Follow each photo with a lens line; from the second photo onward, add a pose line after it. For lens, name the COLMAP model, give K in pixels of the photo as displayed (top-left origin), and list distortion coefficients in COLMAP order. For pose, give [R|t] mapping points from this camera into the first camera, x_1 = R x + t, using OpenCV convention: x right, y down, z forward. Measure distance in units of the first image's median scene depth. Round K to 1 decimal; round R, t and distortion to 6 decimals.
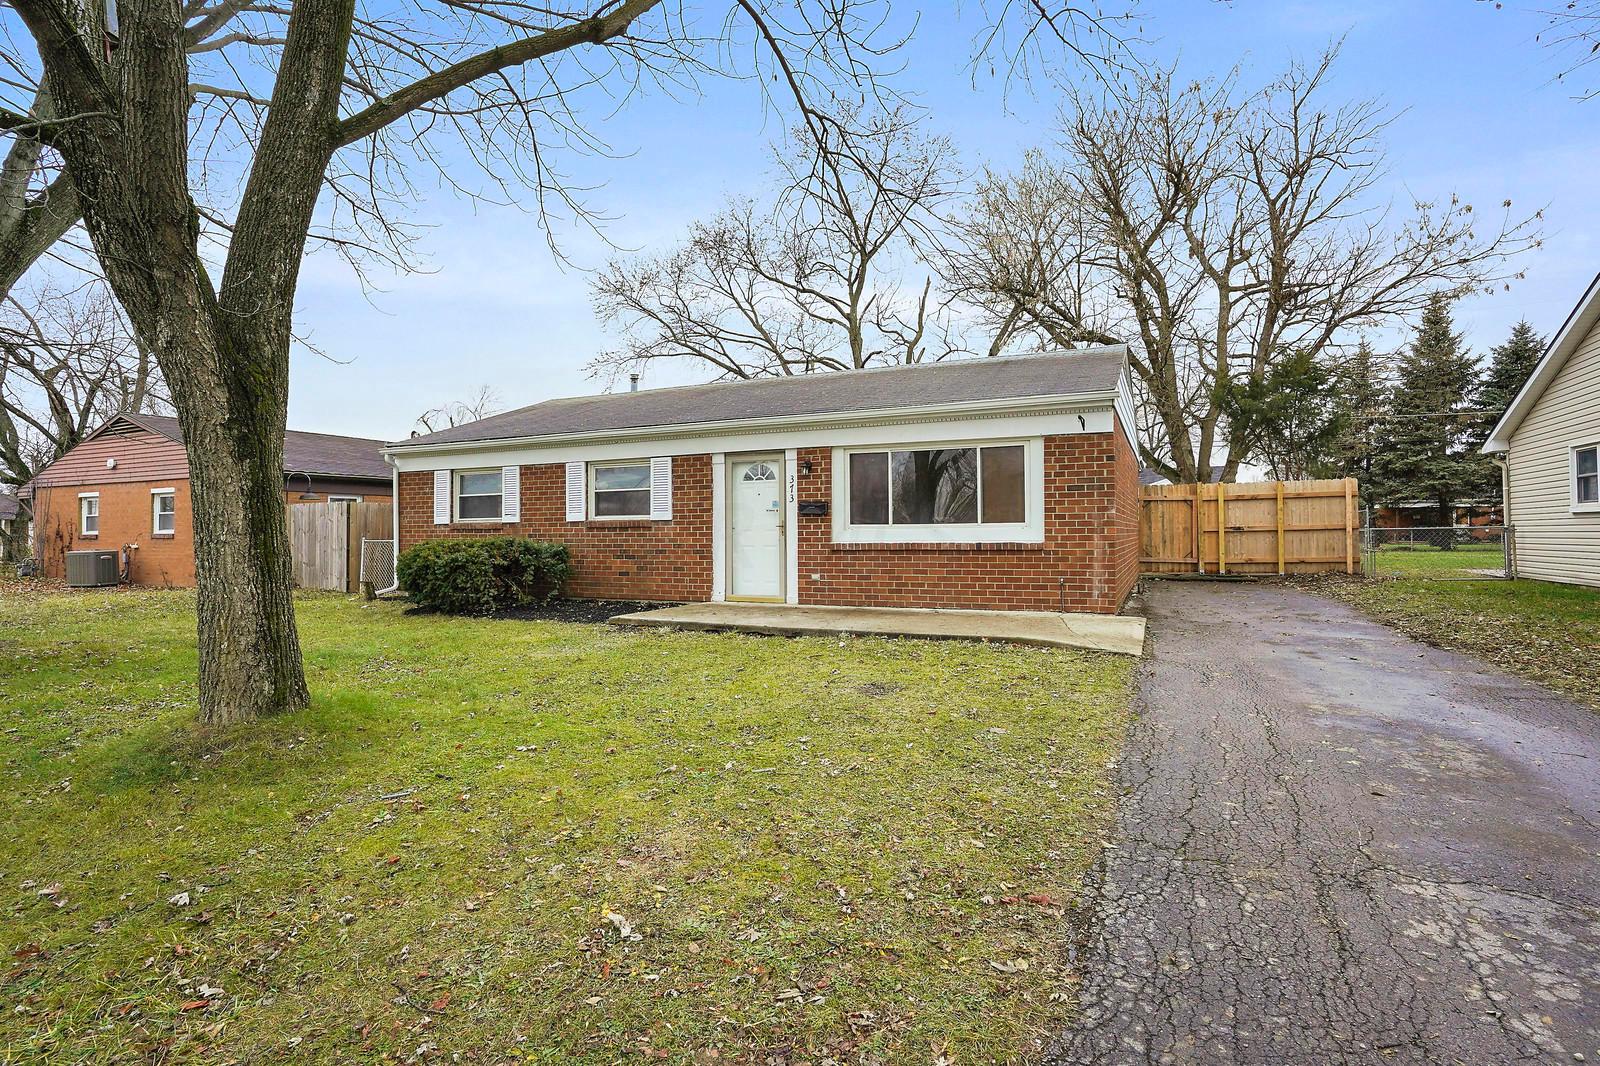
lens RADIAL K [[777.1, 0, 814.6], [0, 777.1, 530.7], [0, 0, 1]] dist [-0.048861, 0.001375]
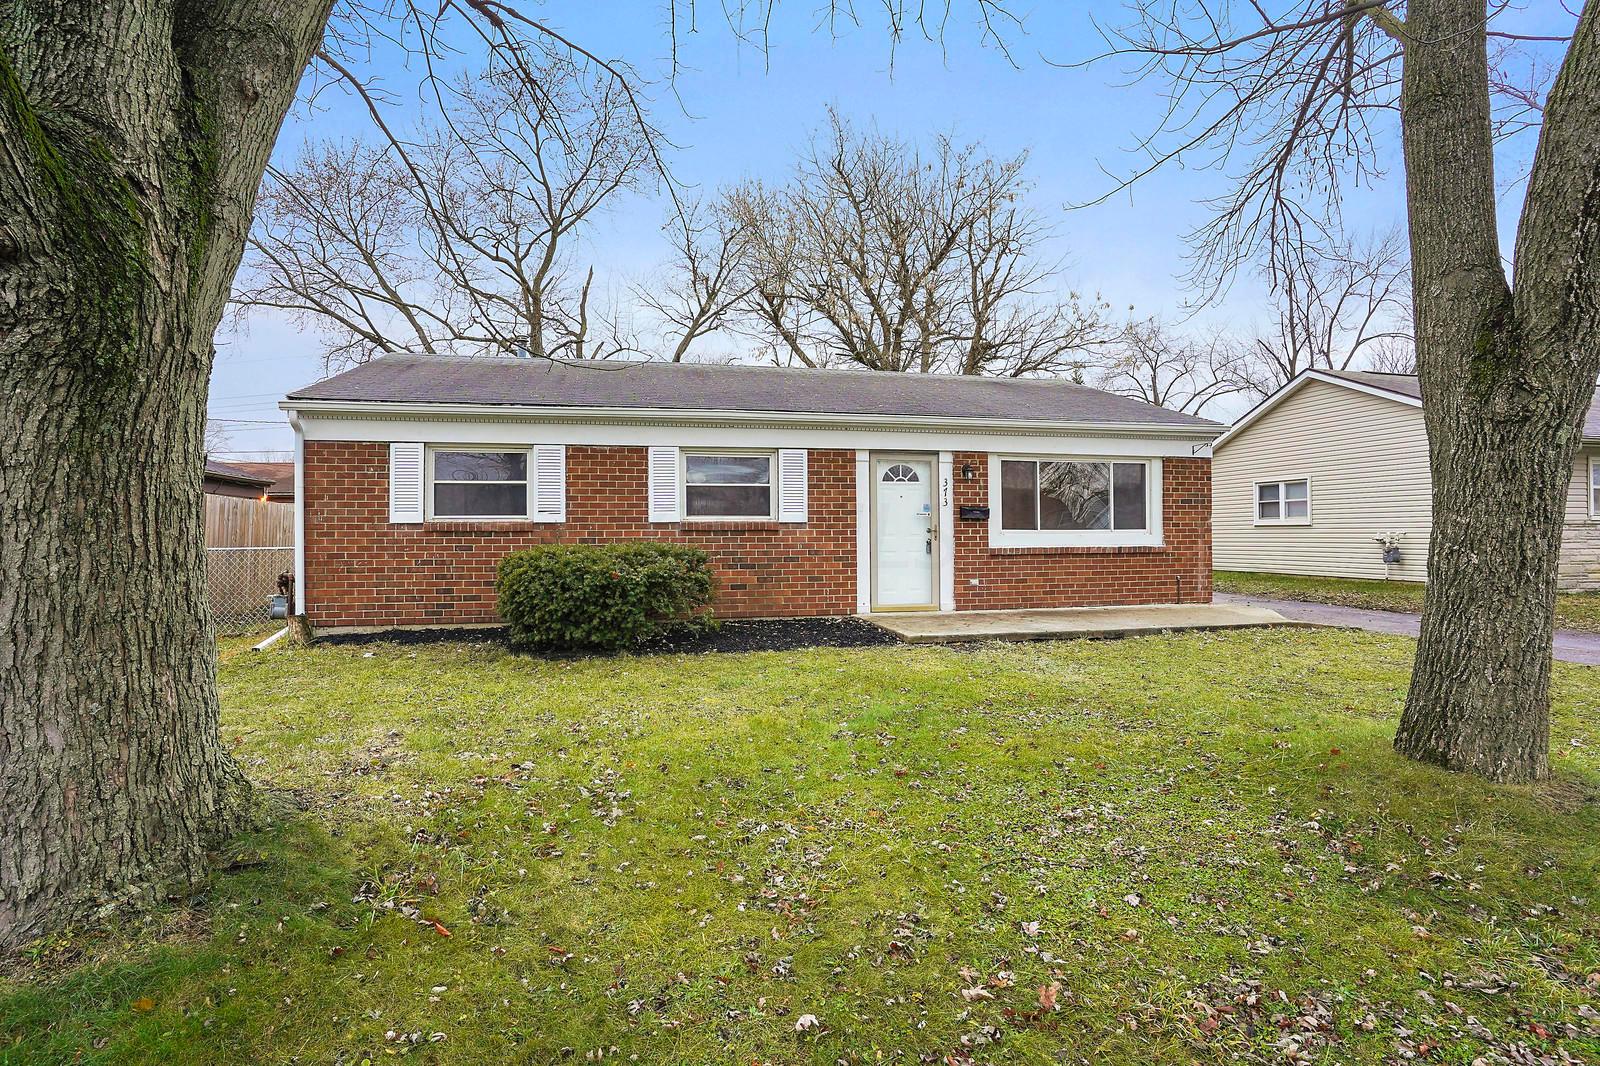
lens RADIAL K [[777.1, 0, 809.3], [0, 777.1, 535.9], [0, 0, 1]] dist [-0.048861, 0.001375]
pose [[0.806319, 0.003946, 0.591468, -0.712284], [-0.002879, 0.999992, -0.002746, 0.003570], [-0.591474, 0.000511, 0.806324, 0.307068]]
